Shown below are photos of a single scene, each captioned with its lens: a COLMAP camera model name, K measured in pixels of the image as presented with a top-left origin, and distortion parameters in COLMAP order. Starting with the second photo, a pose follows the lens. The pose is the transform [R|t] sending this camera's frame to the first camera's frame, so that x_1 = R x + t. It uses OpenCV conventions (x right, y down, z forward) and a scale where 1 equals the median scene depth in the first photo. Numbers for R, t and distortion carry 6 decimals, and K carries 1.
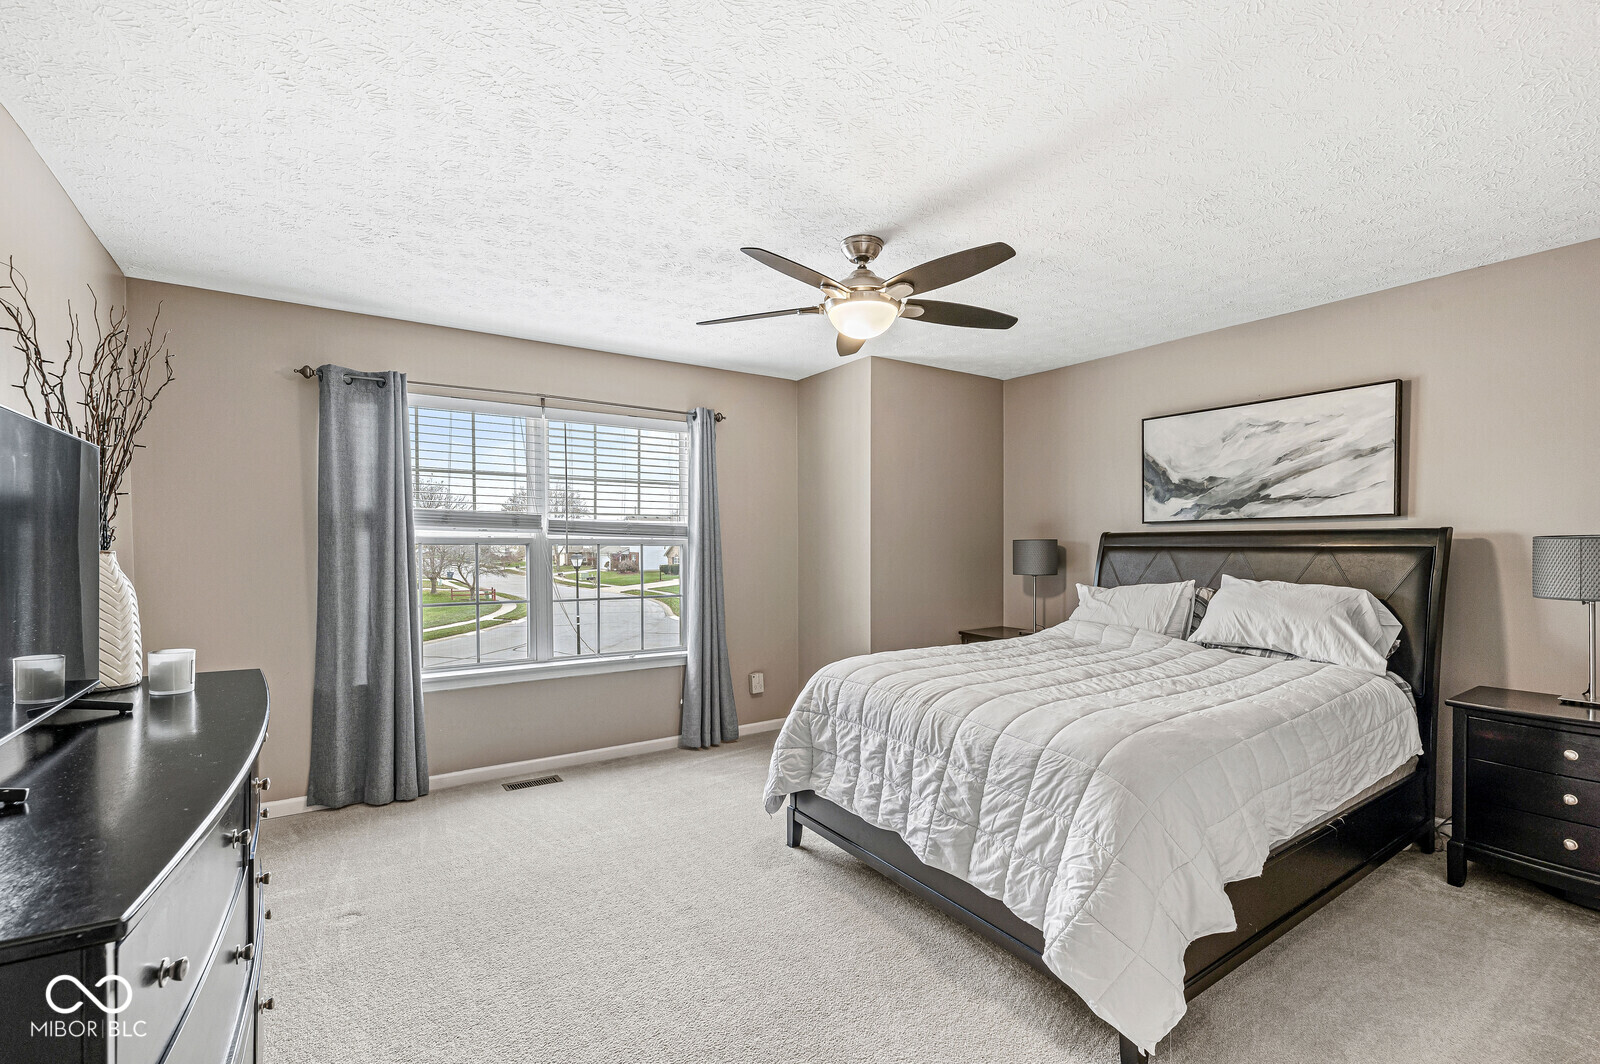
lens RADIAL K [[704.7, 0, 796.5], [0, 704.7, 543.5], [0, 0, 1]] dist [0.003863, -0.002008]
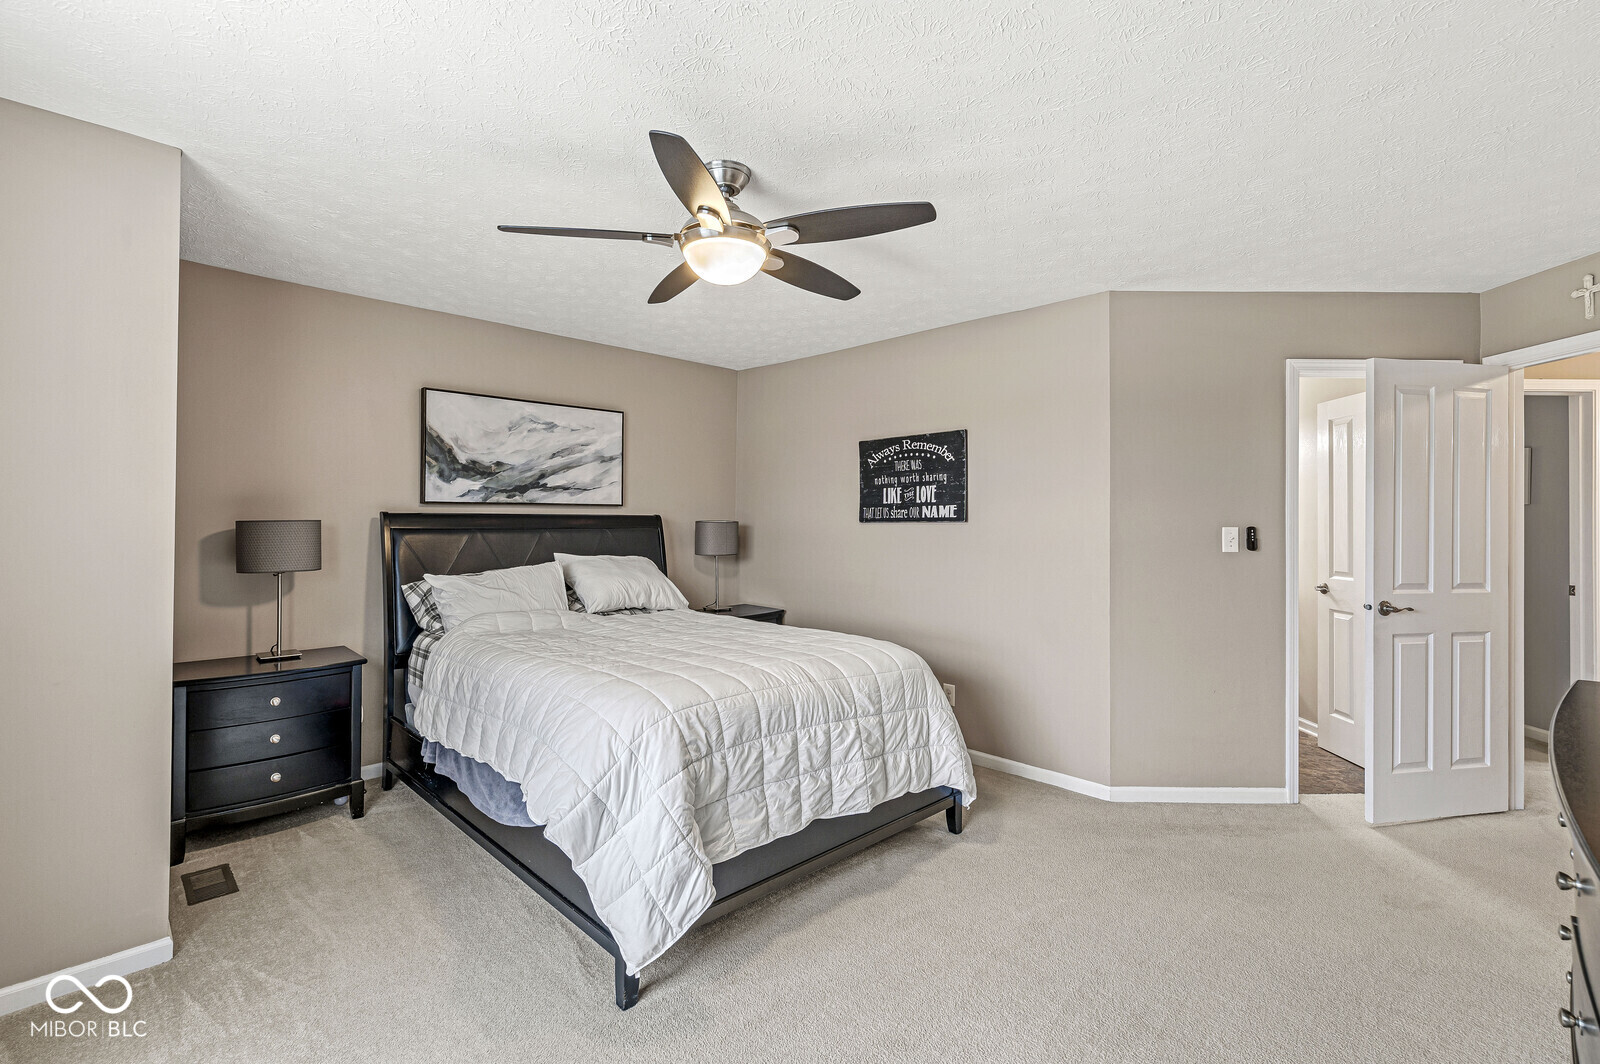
lens RADIAL K [[704.7, 0, 793.2], [0, 704.7, 523.2], [0, 0, 1]] dist [0.003863, -0.002008]
pose [[-0.186268, 0.001783, 0.982497, -0.534471], [0.000065, 0.999998, -0.001802, -0.001699], [-0.982499, -0.000272, -0.186268, 0.789787]]
